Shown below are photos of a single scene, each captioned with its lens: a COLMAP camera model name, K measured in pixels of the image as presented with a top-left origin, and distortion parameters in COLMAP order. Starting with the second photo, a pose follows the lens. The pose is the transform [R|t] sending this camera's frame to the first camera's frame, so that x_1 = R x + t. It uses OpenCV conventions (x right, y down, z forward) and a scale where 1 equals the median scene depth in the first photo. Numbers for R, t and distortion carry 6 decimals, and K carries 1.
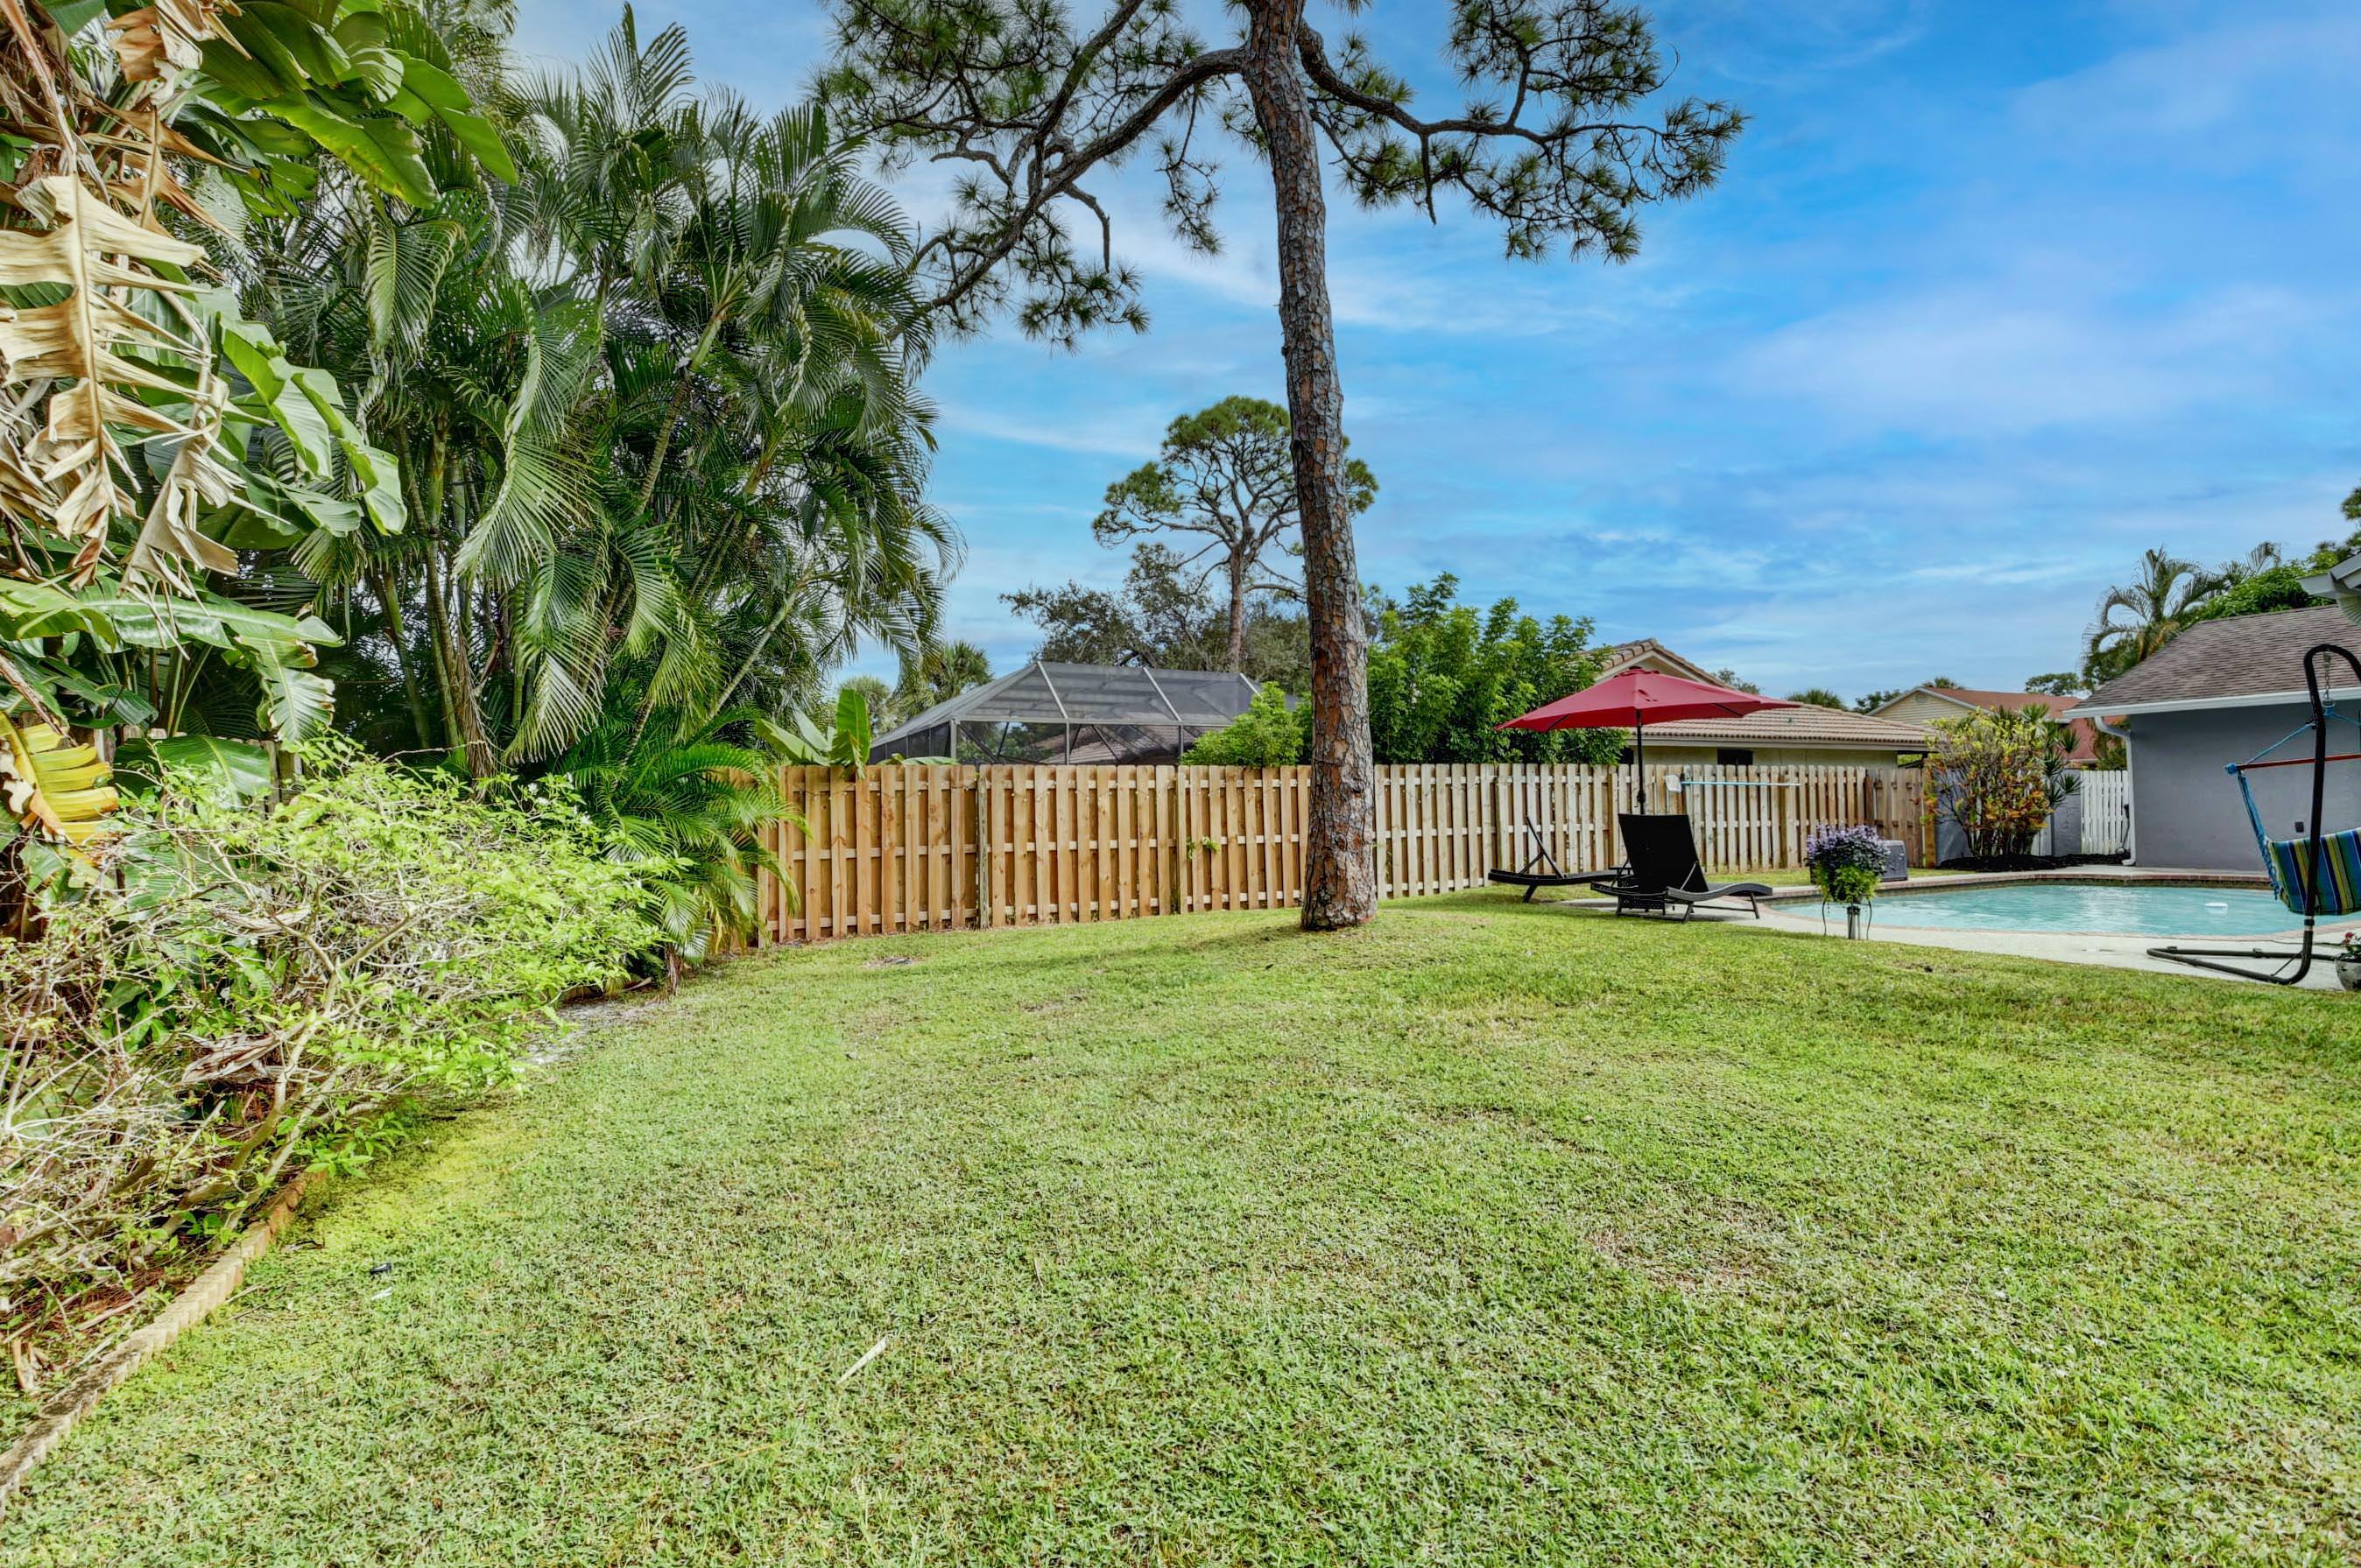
lens RADIAL K [[1043.3, 0, 1173.4], [0, 1043.3, 767.8], [0, 0, 1]] dist [0.044864, -0.061752]
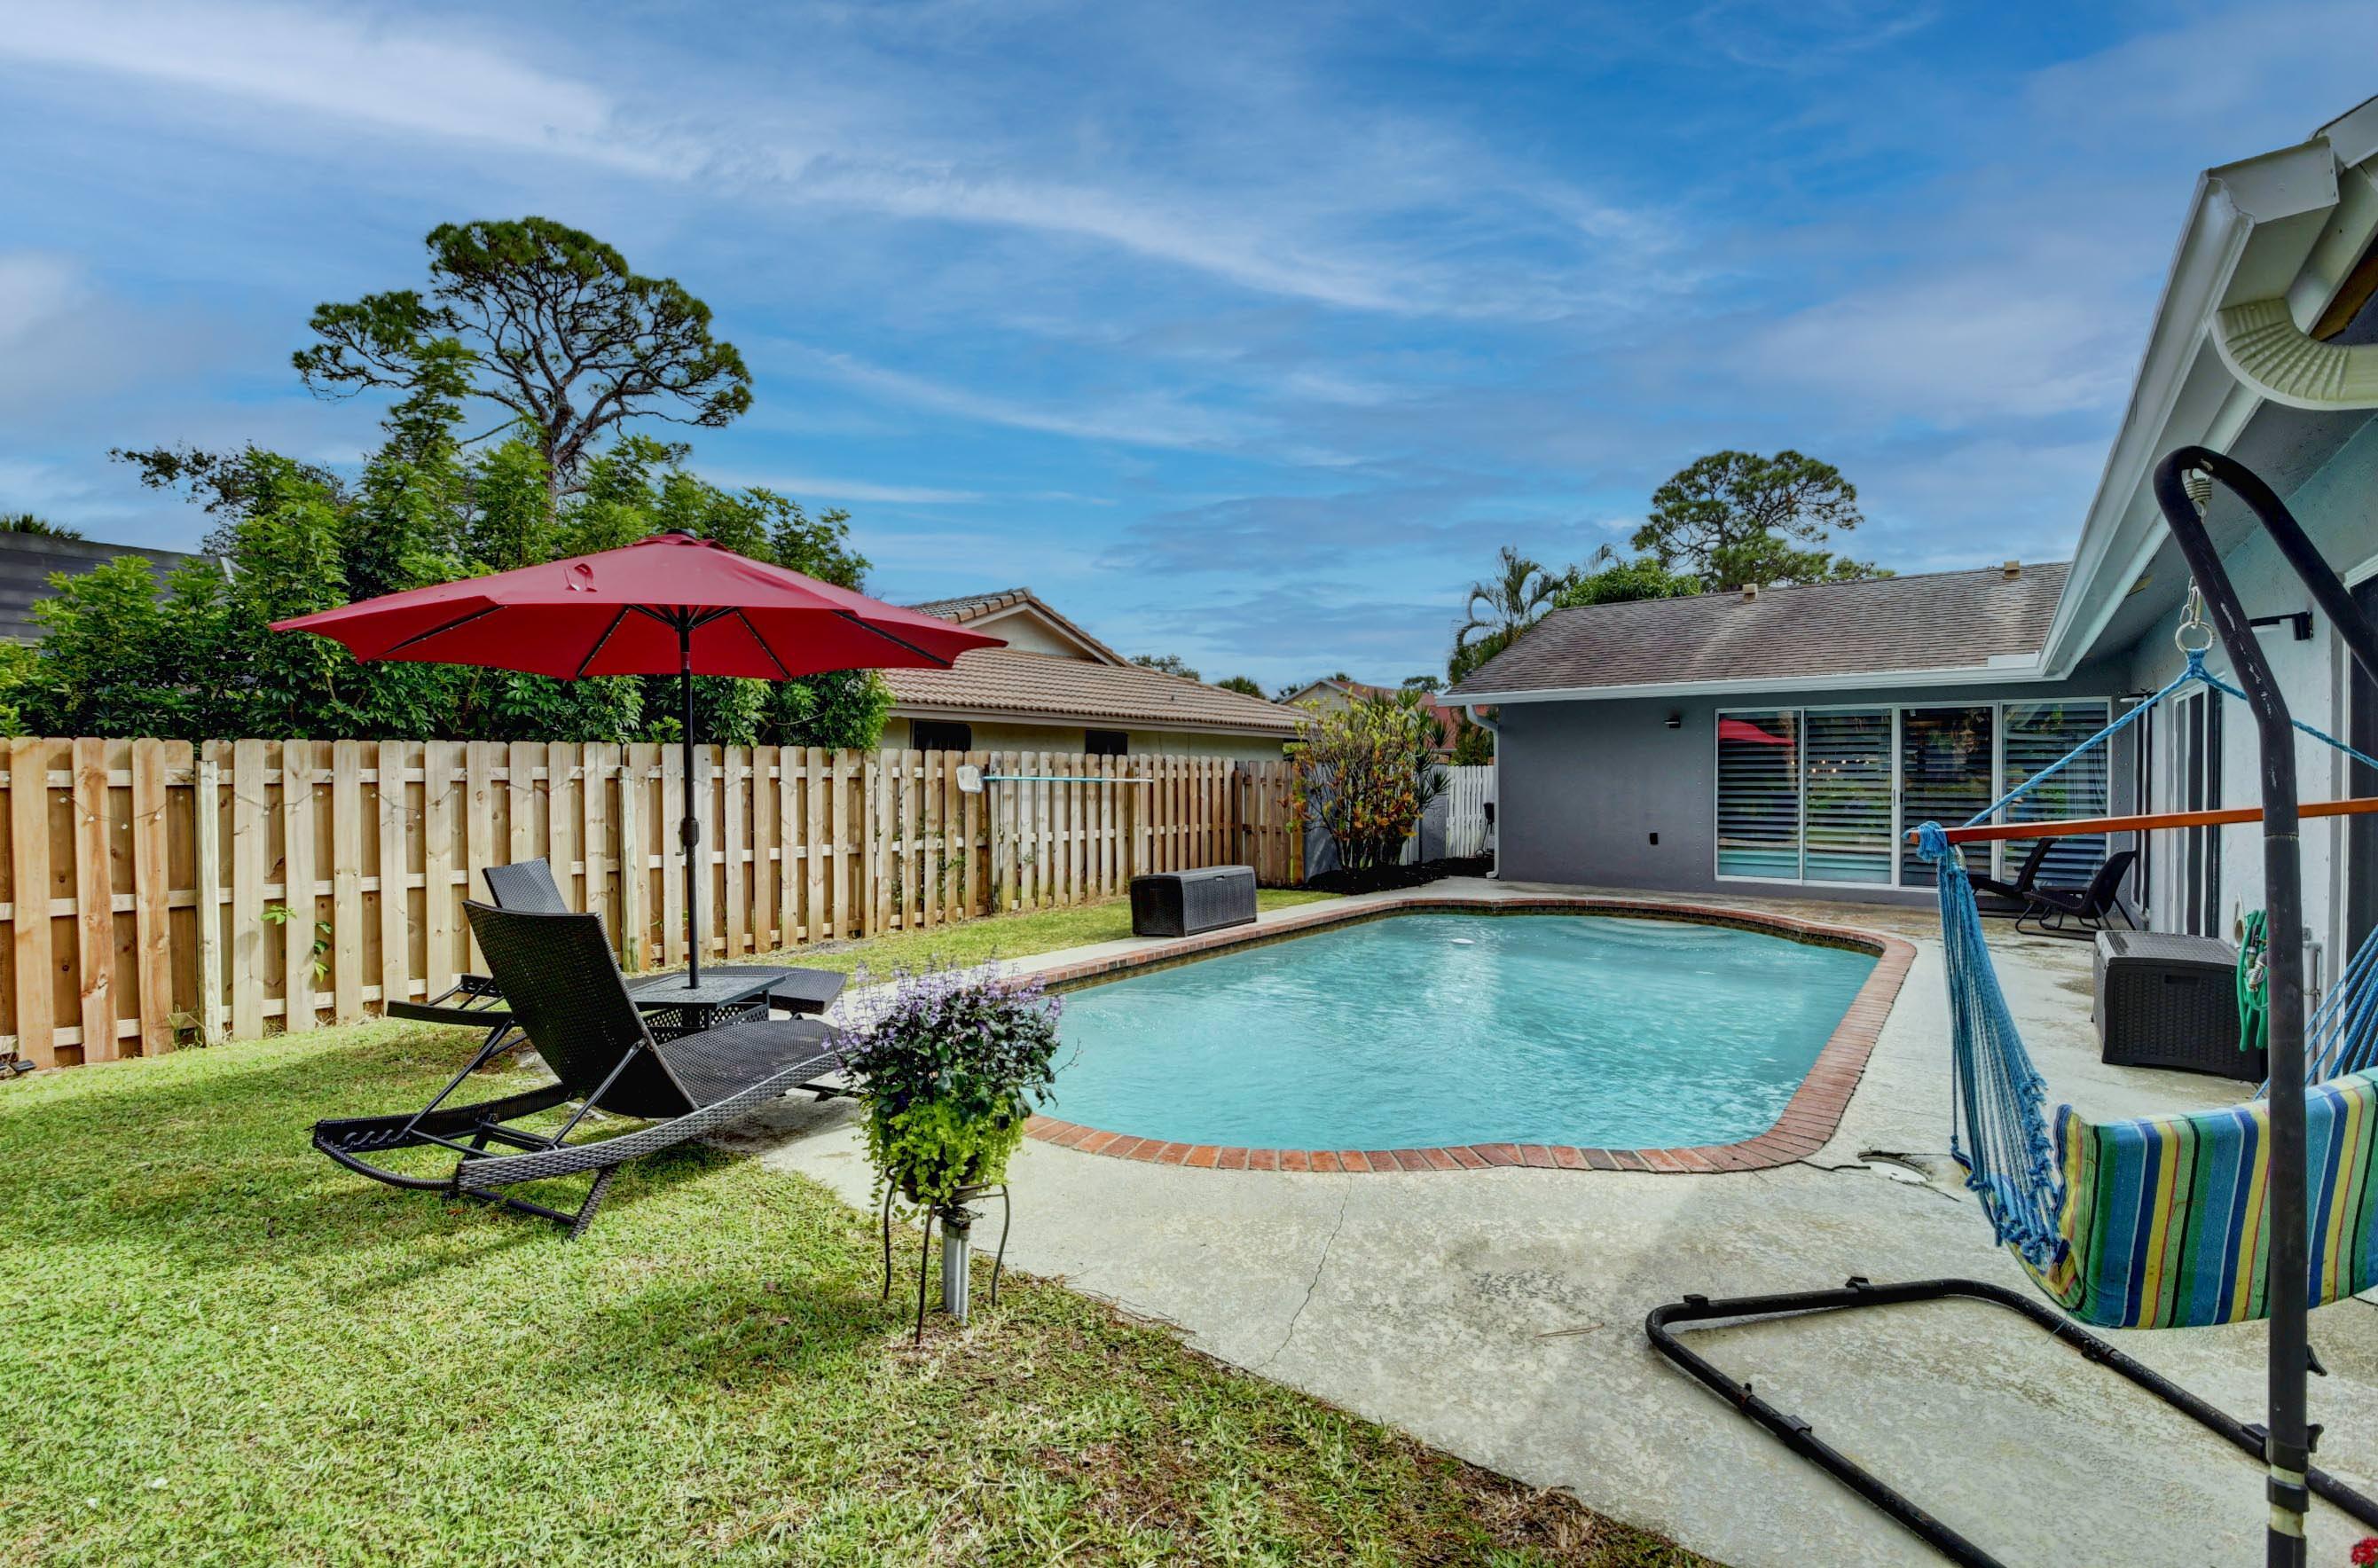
lens RADIAL K [[1056.3, 0, 1206.2], [0, 1056.3, 779.8], [0, 0, 1]] dist [-0.000144, -0.023128]
pose [[0.876103, 0.009425, 0.482032, 0.365021], [-0.027264, 0.999178, 0.030015, -0.011141], [-0.481353, -0.039439, 0.875639, 0.443681]]
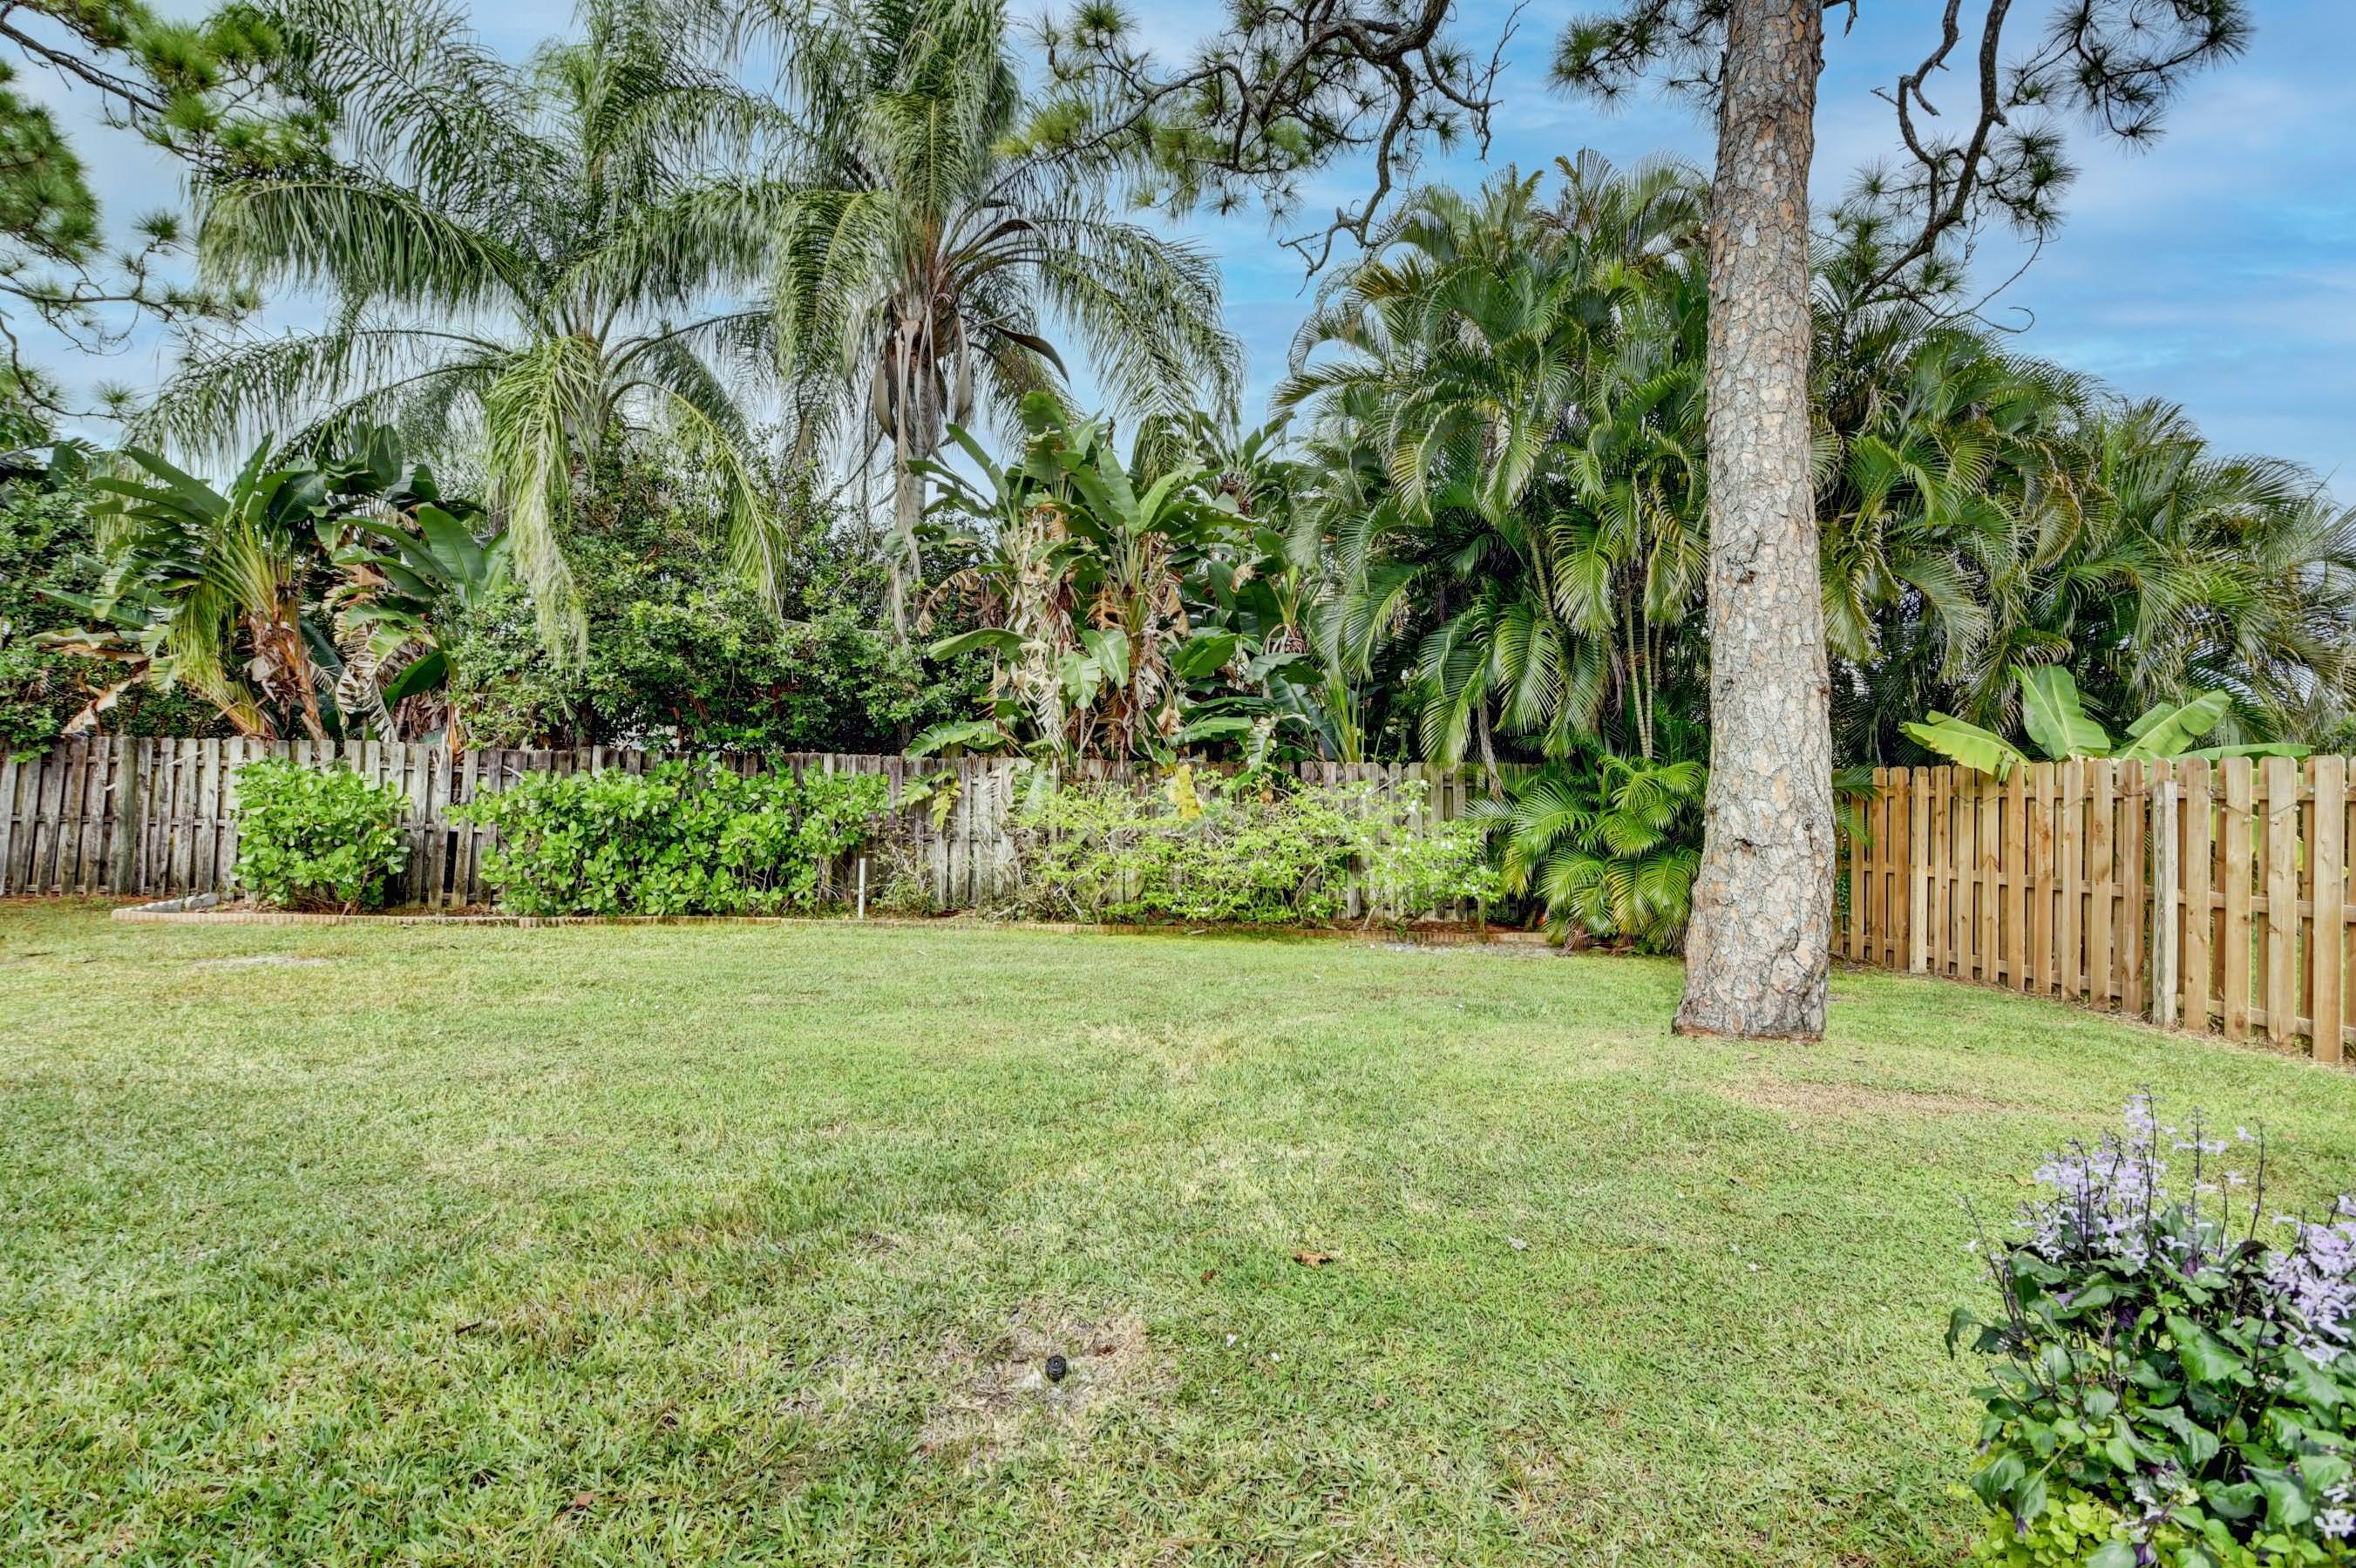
lens RADIAL K [[1039.5, 0, 1165.1], [0, 1039.5, 774.9], [0, 0, 1]] dist [0.012921, -0.026487]
pose [[-0.354885, -0.000785, -0.934909, 0.542232], [0.016664, 0.999835, -0.007165, 0.001605], [0.934761, -0.018122, -0.354814, 0.615693]]
